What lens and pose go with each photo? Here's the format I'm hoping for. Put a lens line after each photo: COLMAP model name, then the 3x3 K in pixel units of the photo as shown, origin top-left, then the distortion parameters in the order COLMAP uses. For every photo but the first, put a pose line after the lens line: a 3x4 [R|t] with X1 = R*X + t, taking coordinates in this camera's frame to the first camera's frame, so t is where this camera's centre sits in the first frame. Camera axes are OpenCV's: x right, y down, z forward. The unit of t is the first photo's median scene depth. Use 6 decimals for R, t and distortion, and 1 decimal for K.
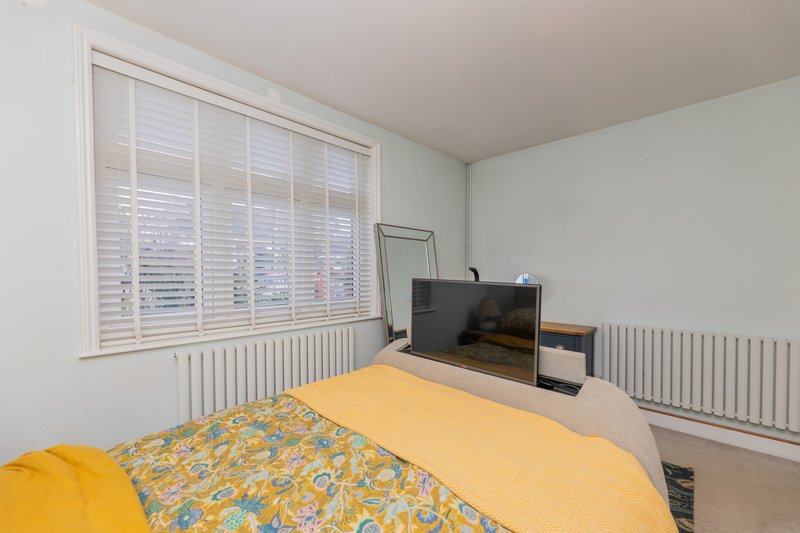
lens RADIAL K [[326.7, 0, 399.3], [0, 326.7, 278.6], [0, 0, 1]] dist [-0.000488, -0.000092]
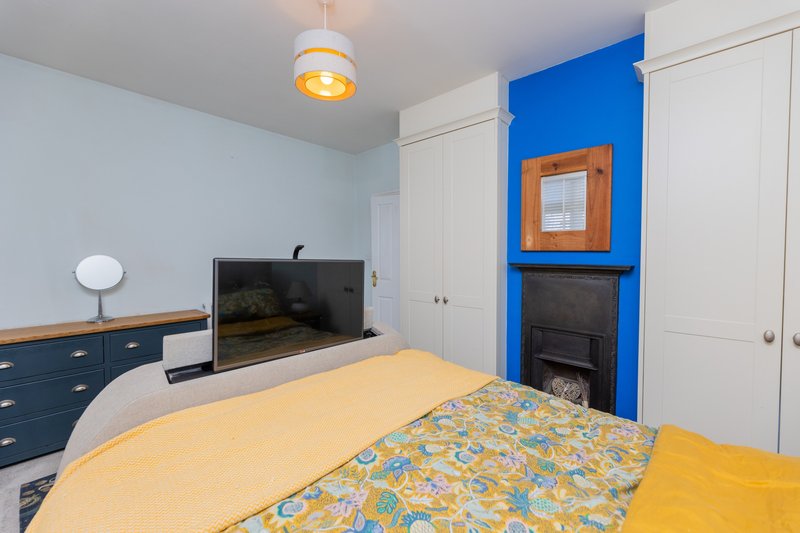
lens RADIAL K [[331.7, 0, 401.6], [0, 331.7, 263.7], [0, 0, 1]] dist [0.000219, -0.000199]
pose [[-0.041679, -0.026541, 0.998778, -1.105388], [0.022306, 0.999373, 0.027488, 0.002713], [-0.998882, 0.023425, -0.041060, 1.112070]]
